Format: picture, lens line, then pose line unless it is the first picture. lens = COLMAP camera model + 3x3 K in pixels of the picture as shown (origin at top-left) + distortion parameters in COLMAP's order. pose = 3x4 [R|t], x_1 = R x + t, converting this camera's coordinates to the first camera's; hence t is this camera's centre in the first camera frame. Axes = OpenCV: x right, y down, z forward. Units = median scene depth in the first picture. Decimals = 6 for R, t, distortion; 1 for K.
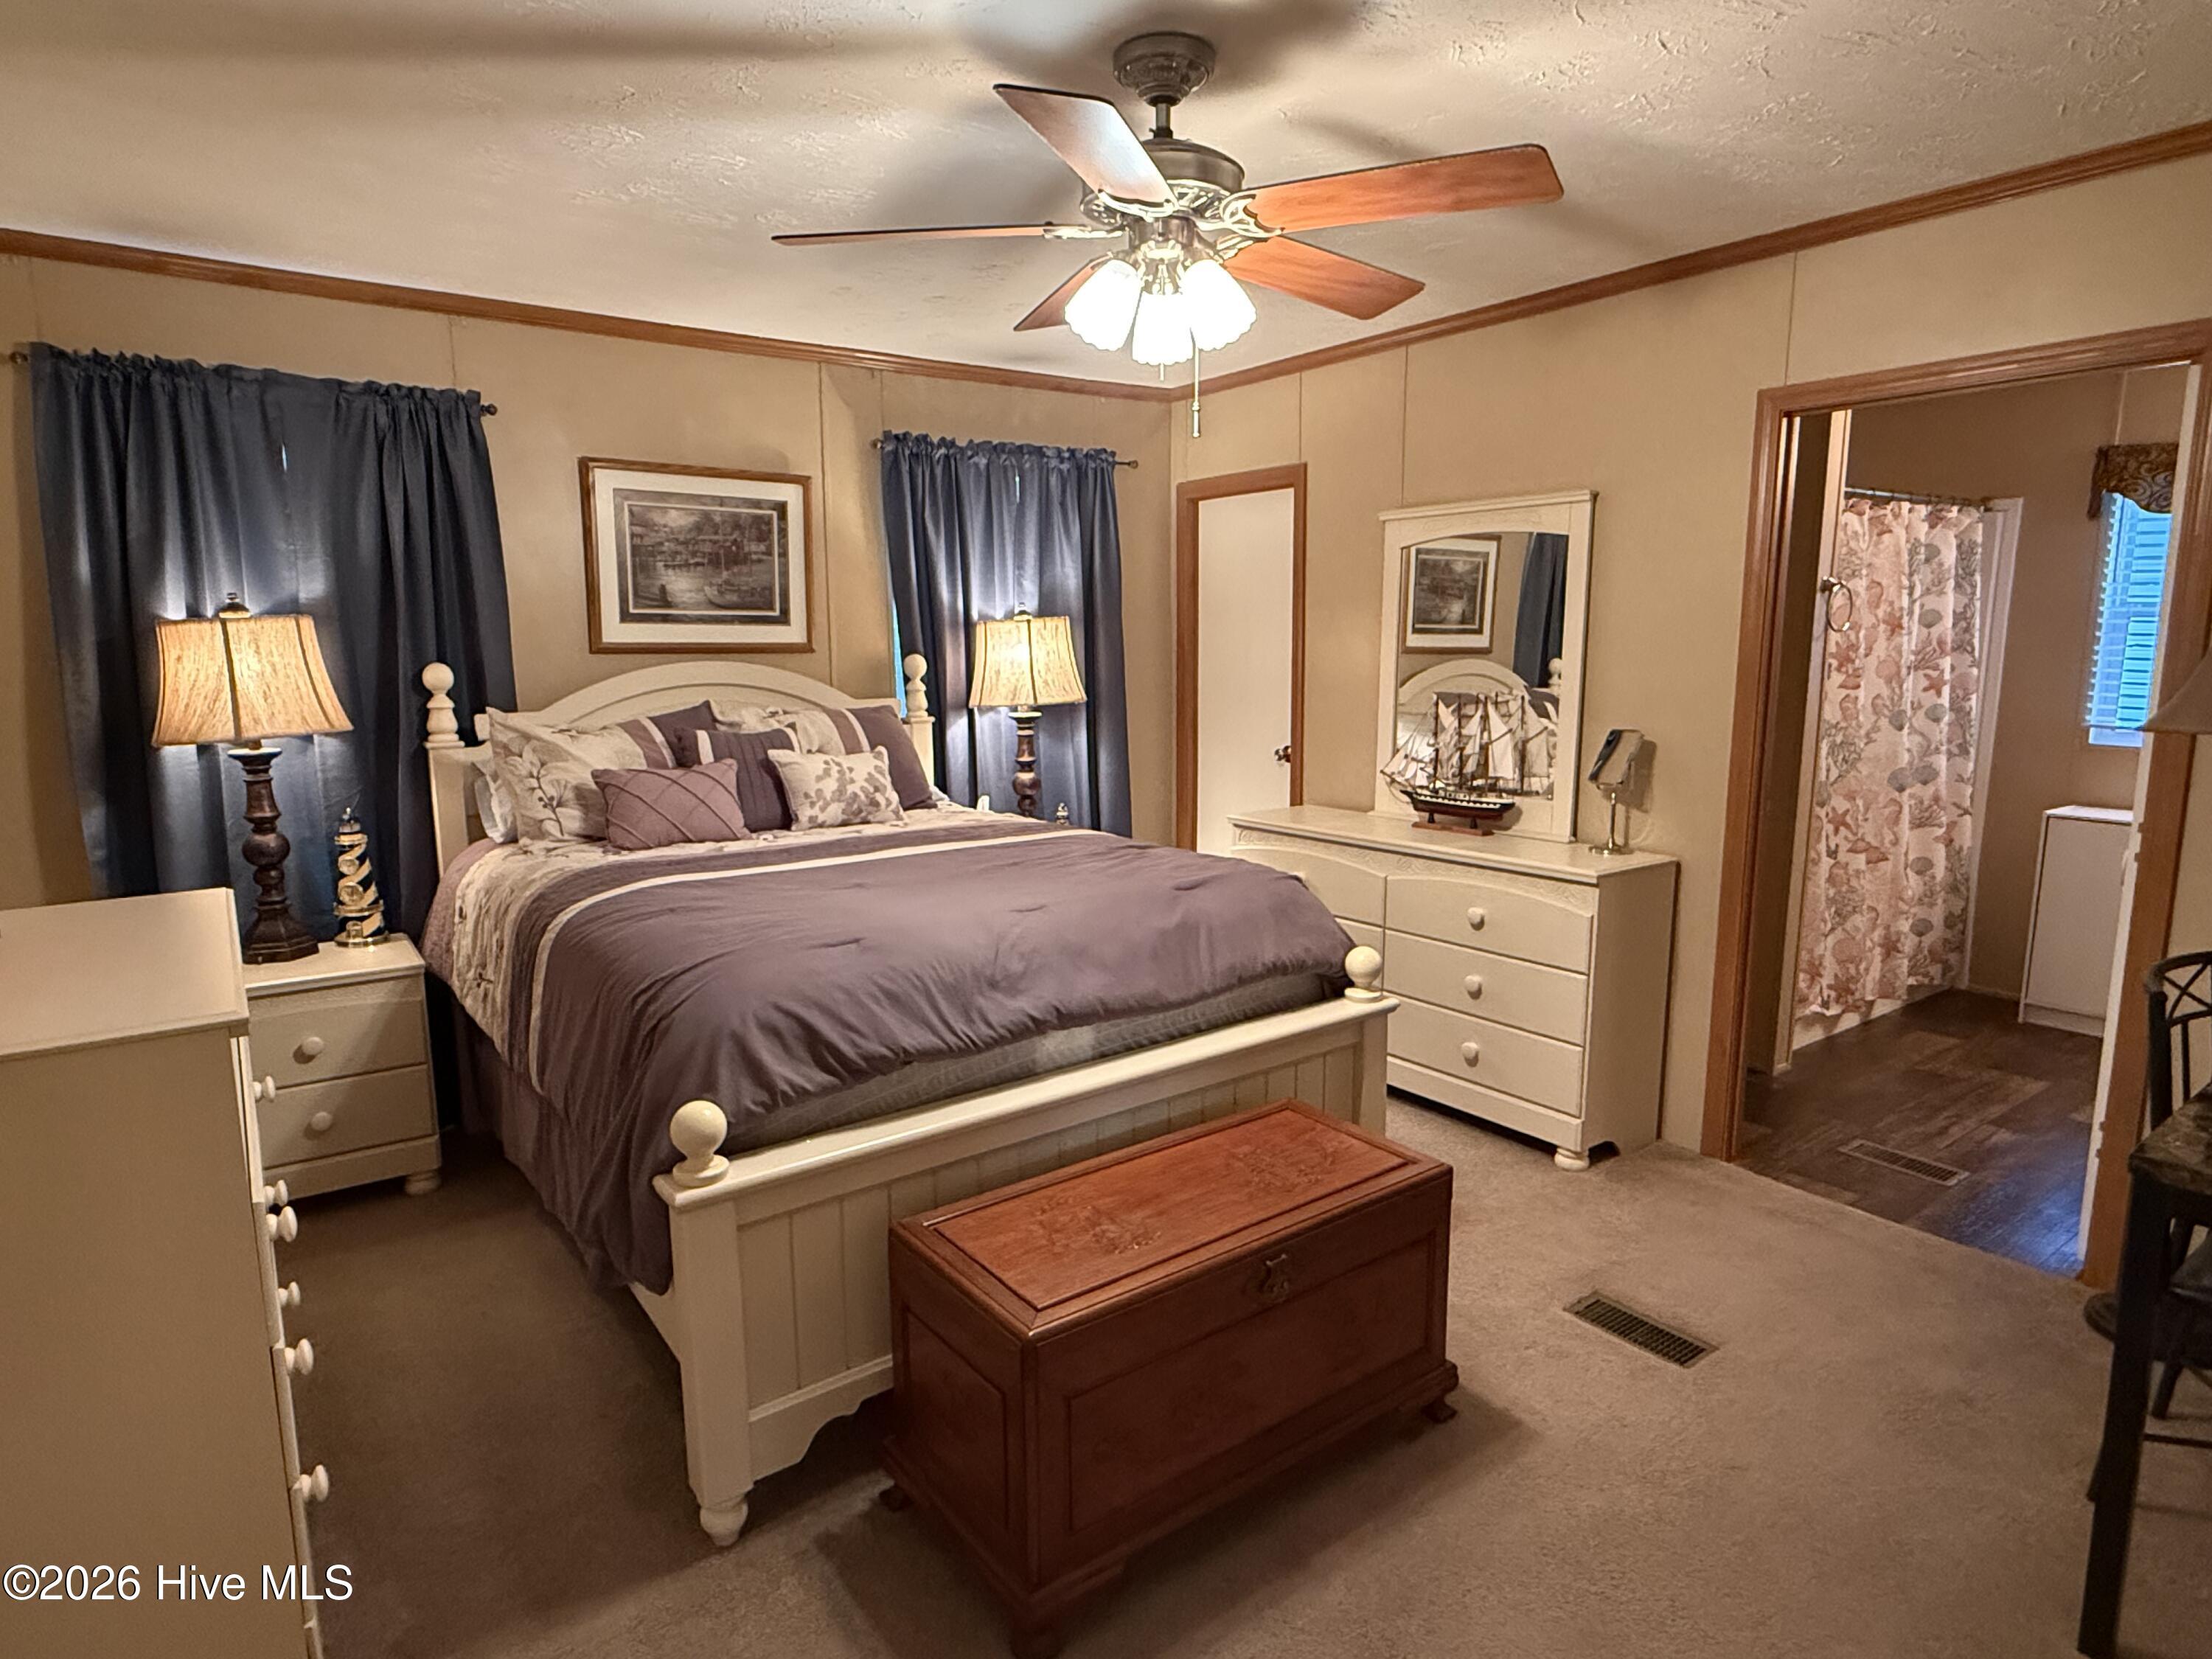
lens RADIAL K [[1209.7, 0, 1102.6], [0, 1209.7, 823.6], [0, 0, 1]] dist [0.000569, 0.000071]
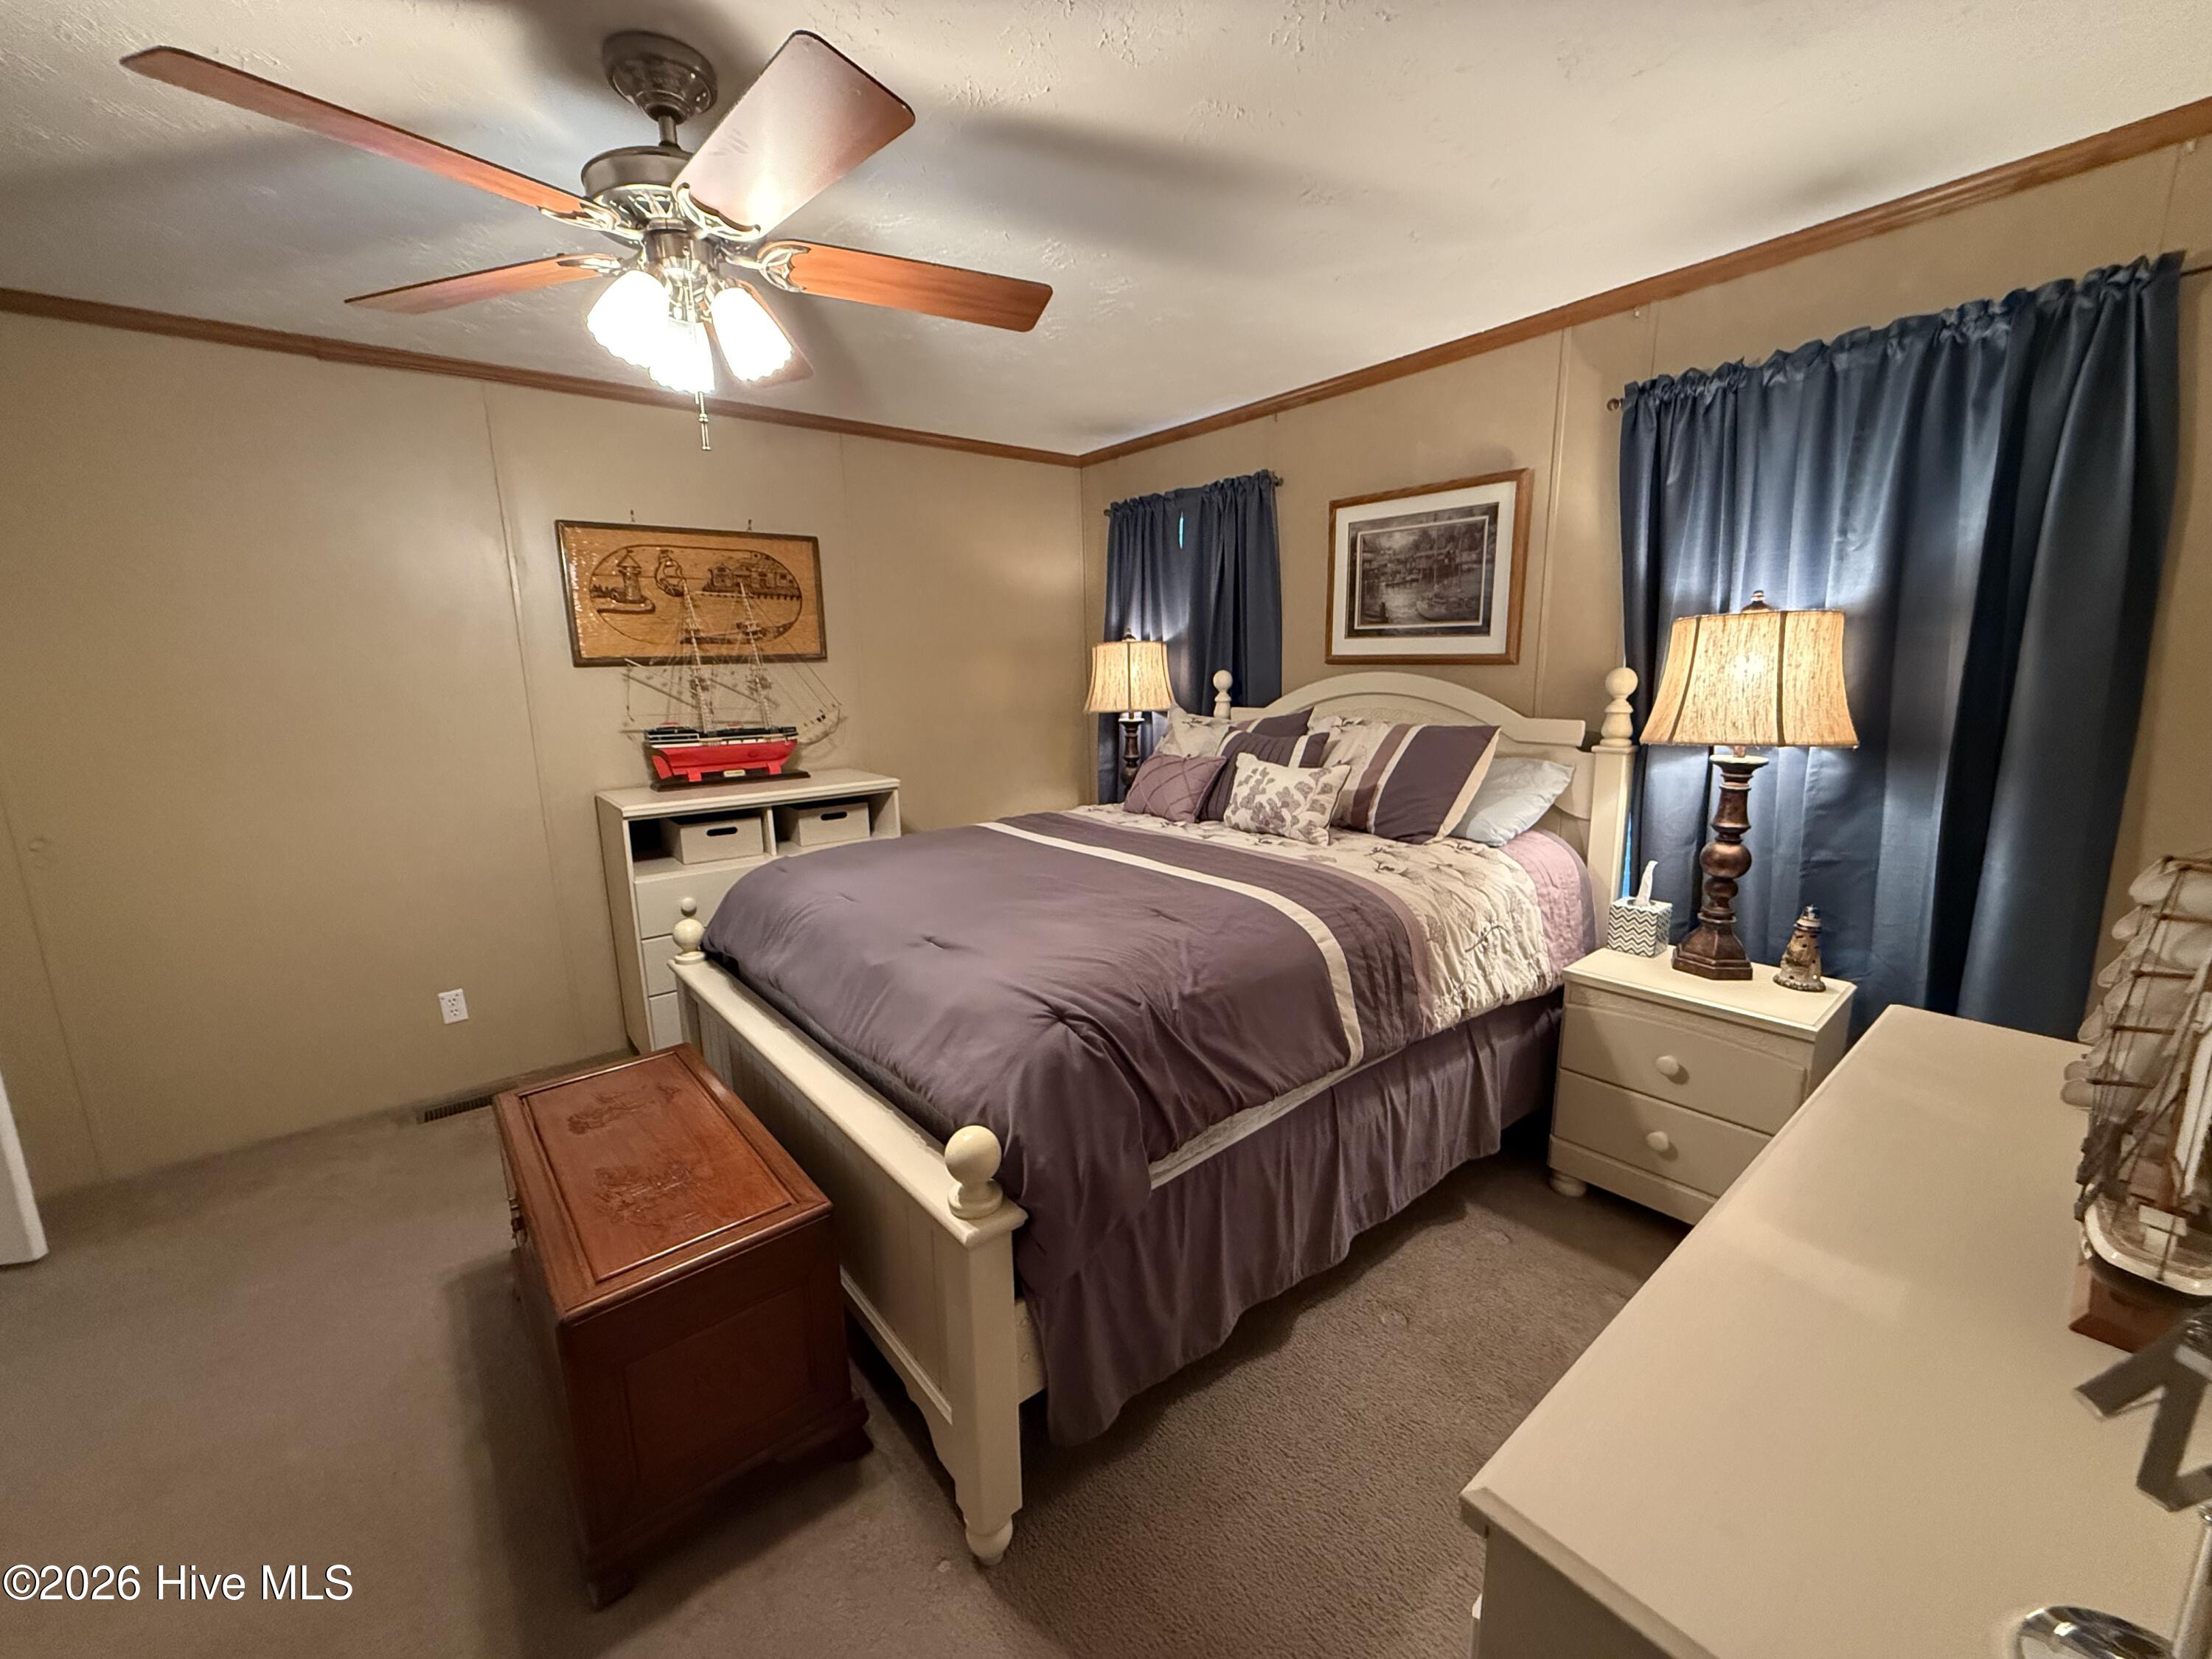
lens RADIAL K [[881.0, 0, 1109.6], [0, 881.0, 824.5], [0, 0, 1]] dist [-0.000994, 0.000377]
pose [[0.055593, 0.189132, -0.980377, 0.451506], [-0.137930, 0.973936, 0.180068, -0.107162], [0.988881, 0.125213, 0.080231, 0.696110]]
